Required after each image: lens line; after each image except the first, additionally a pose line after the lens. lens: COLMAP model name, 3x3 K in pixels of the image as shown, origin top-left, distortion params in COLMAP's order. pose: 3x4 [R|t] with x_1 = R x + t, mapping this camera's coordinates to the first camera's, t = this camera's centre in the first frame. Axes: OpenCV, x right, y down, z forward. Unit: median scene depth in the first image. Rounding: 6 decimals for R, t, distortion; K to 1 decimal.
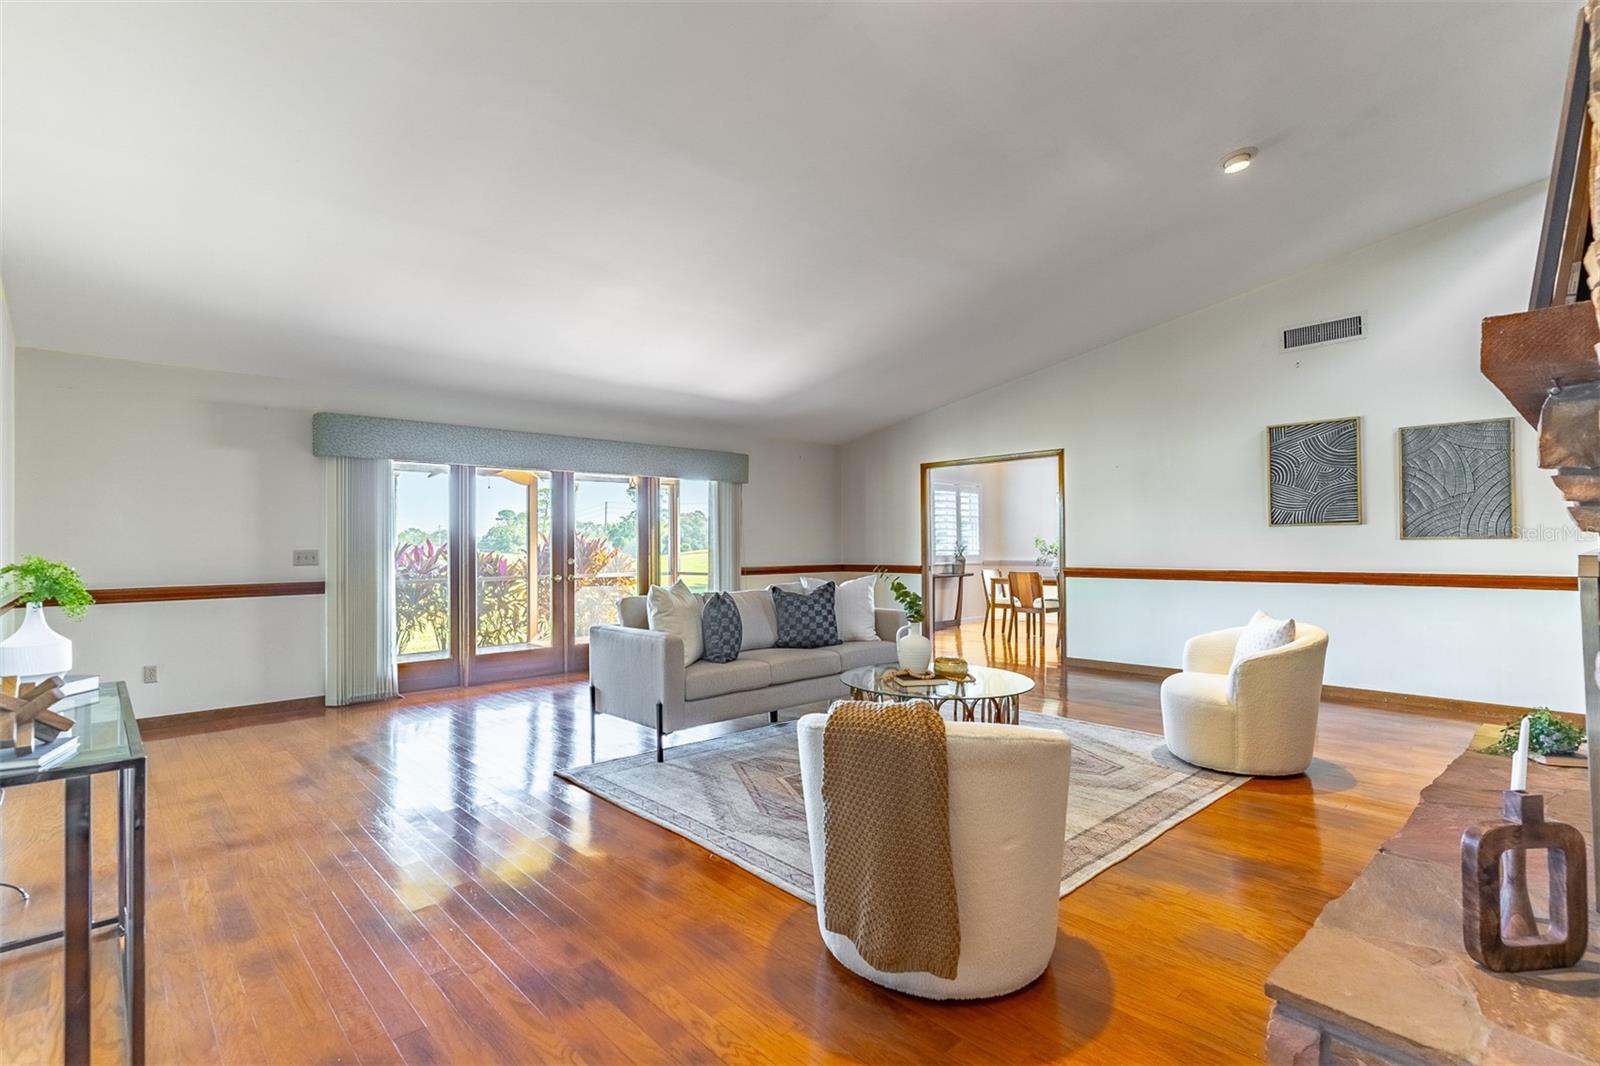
lens RADIAL K [[760.8, 0, 797.5], [0, 760.8, 538.3], [0, 0, 1]] dist [-0.000828, 0.000139]
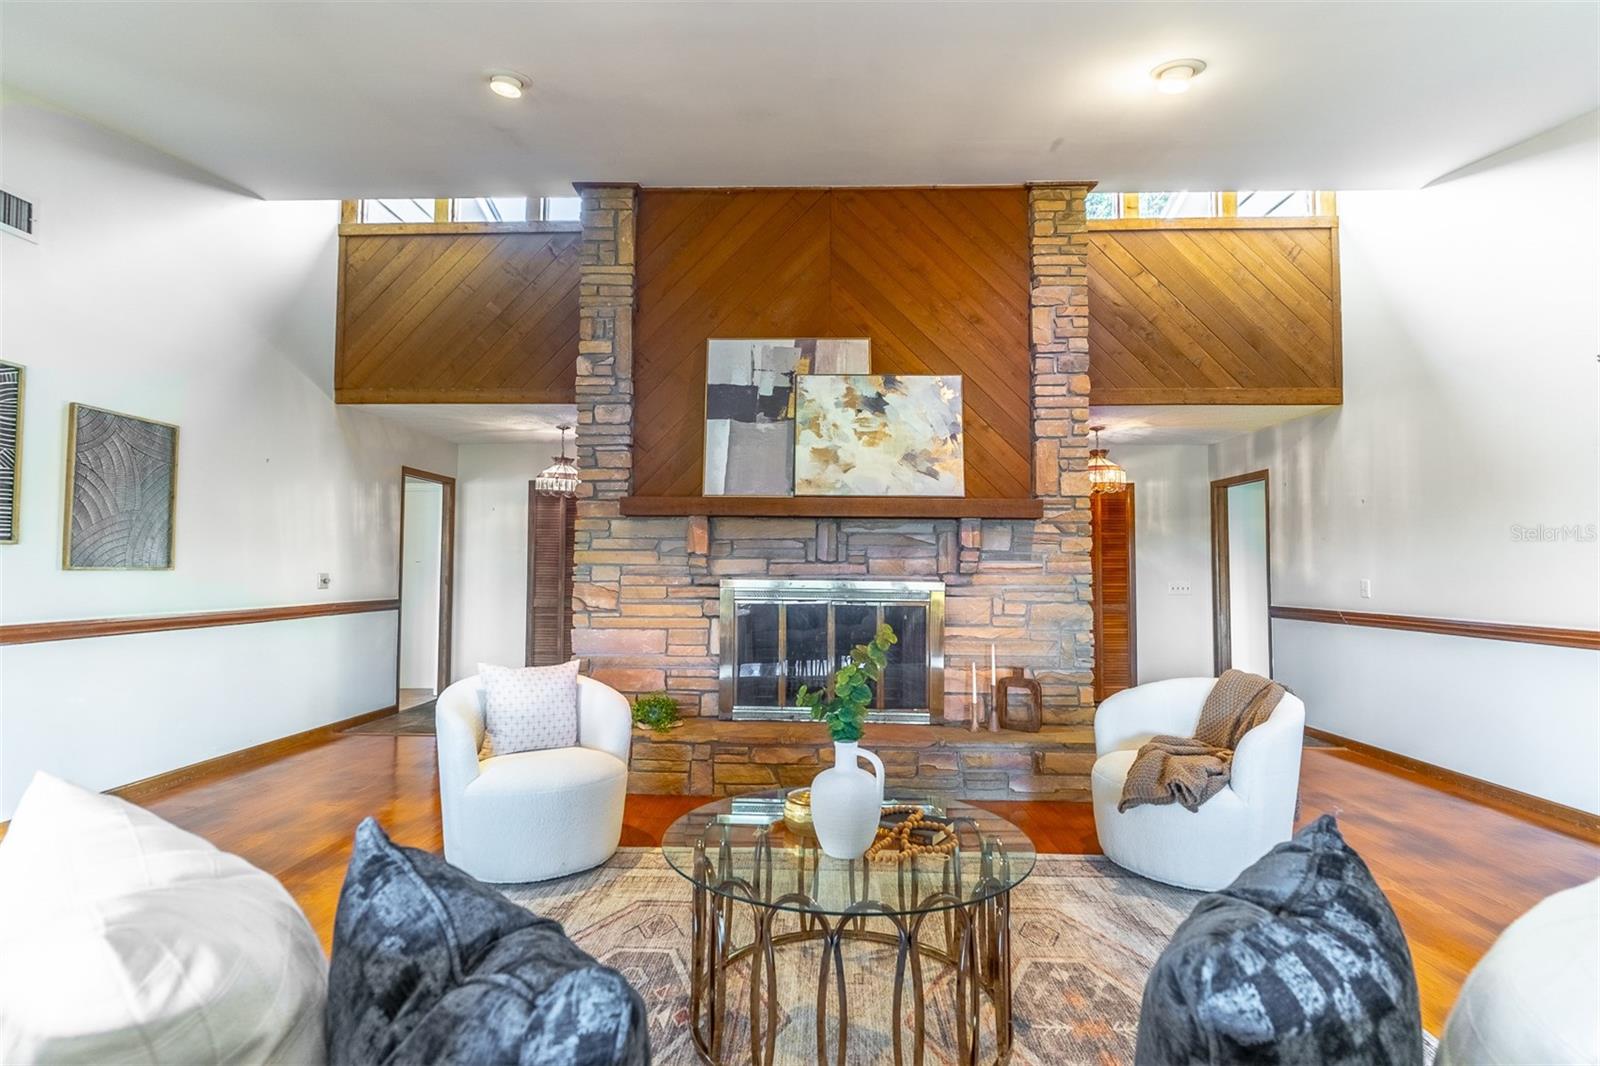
lens RADIAL K [[760.8, 0, 797.5], [0, 760.8, 538.3], [0, 0, 1]] dist [-0.000828, 0.000139]
pose [[-0.714414, 0.035430, 0.698826, -0.123499], [-0.004199, 0.998482, -0.054914, 0.007594], [-0.699711, -0.042166, -0.713181, 1.037707]]
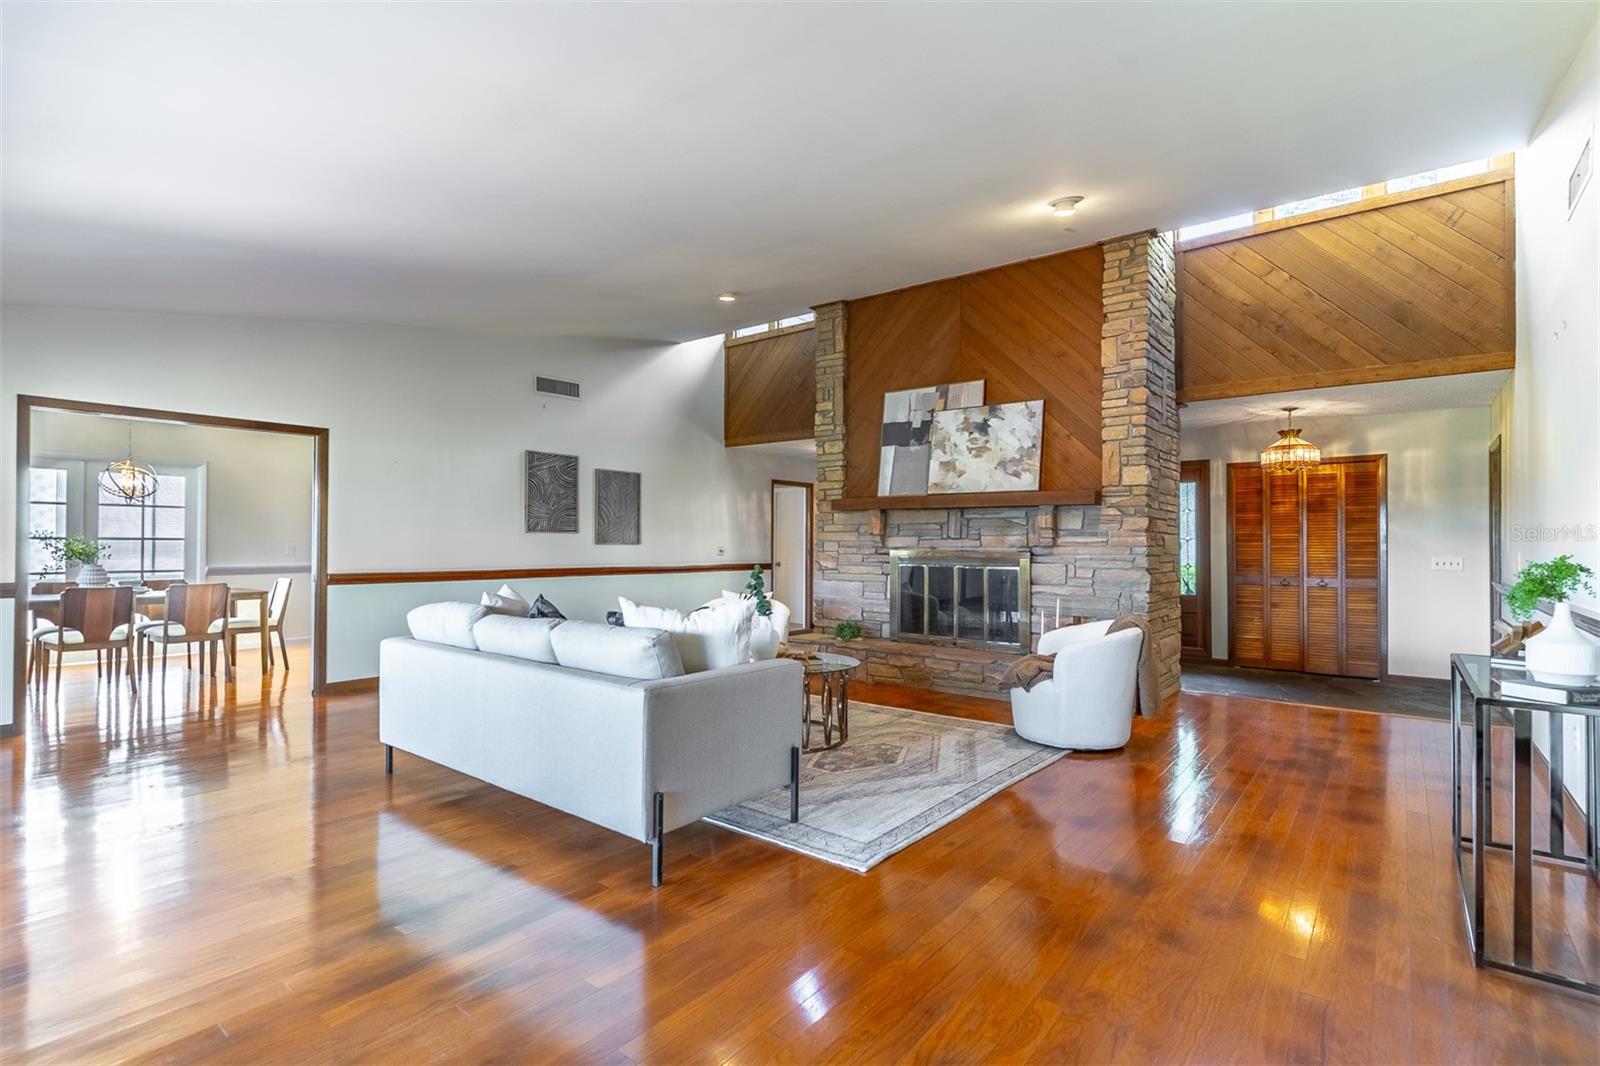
lens RADIAL K [[760.8, 0, 797.5], [0, 760.8, 538.3], [0, 0, 1]] dist [-0.000828, 0.000139]
pose [[-0.160040, 0.017500, 0.986955, -0.728872], [-0.011301, 0.999745, -0.019560, 0.013966], [-0.987046, -0.014284, -0.159801, 0.859318]]
